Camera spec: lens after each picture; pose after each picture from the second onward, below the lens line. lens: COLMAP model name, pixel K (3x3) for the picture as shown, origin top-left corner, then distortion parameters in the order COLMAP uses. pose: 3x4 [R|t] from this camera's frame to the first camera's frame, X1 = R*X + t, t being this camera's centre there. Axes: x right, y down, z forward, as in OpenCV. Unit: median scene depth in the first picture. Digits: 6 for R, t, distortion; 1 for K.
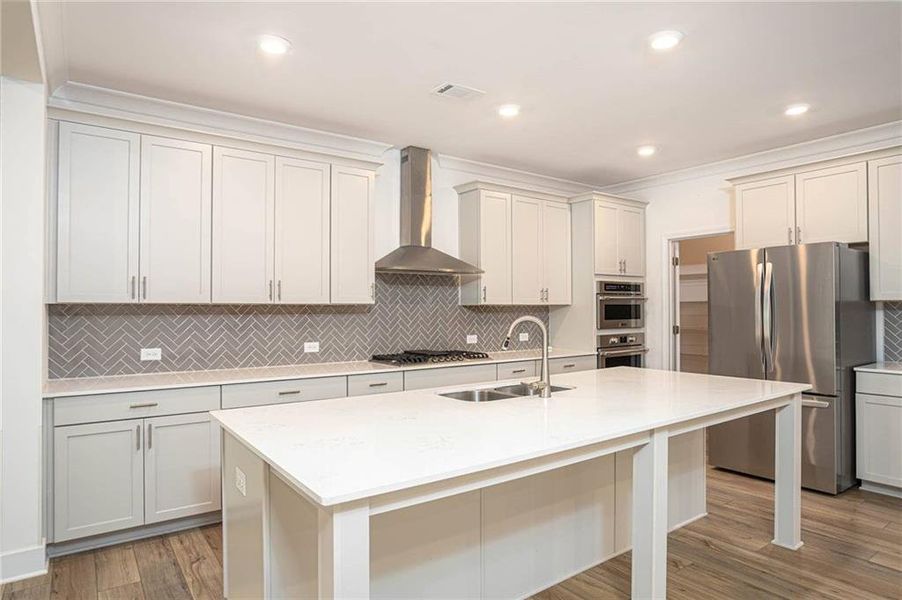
lens RADIAL K [[515.9, 0, 460.3], [0, 515.9, 306.5], [0, 0, 1]] dist [-0.007604, -0.002681]
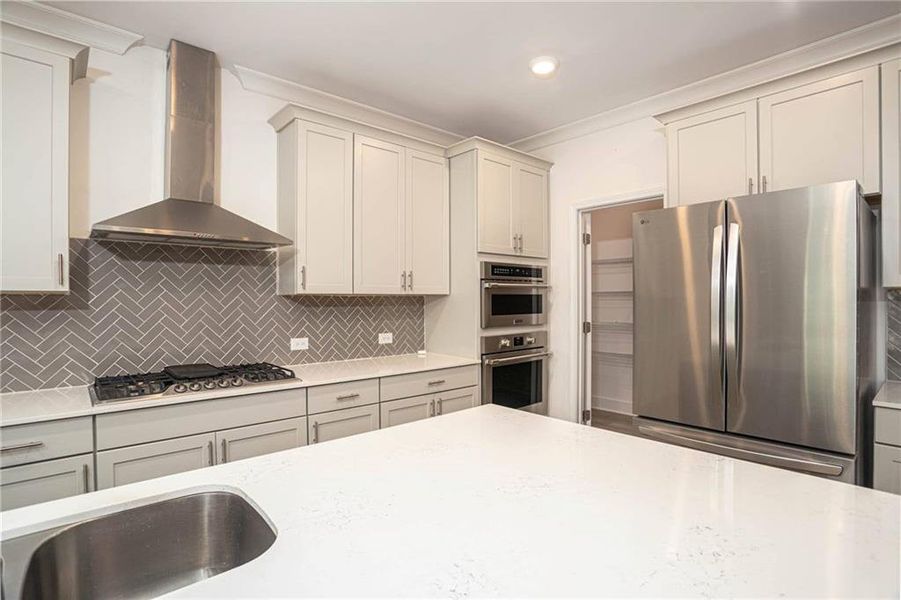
lens RADIAL K [[445.7, 0, 449.1], [0, 445.7, 299.0], [0, 0, 1]] dist [-0.023103, 0.003545]
pose [[0.996274, 0.001093, 0.086242, 0.175135], [-0.001502, 0.999988, 0.004676, -0.000093], [-0.086236, -0.004788, 0.996263, 0.399110]]
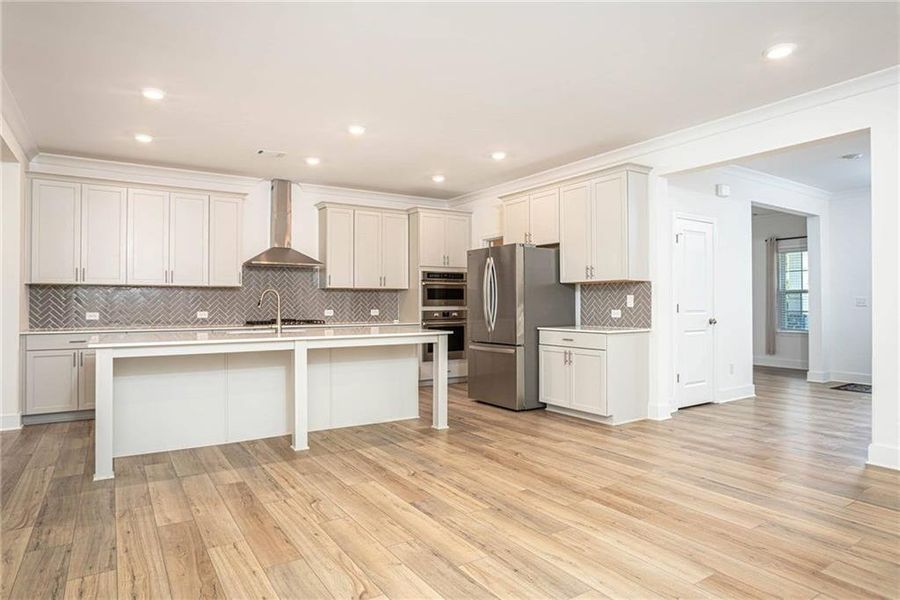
lens RADIAL K [[514.8, 0, 440.9], [0, 514.8, 299.1], [0, 0, 1]] dist [-0.007604, -0.002681]
pose [[0.997294, 0.001154, -0.073514, 0.439489], [-0.001237, 0.999999, -0.001087, 0.028096], [0.073512, 0.001175, 0.997294, -0.381626]]
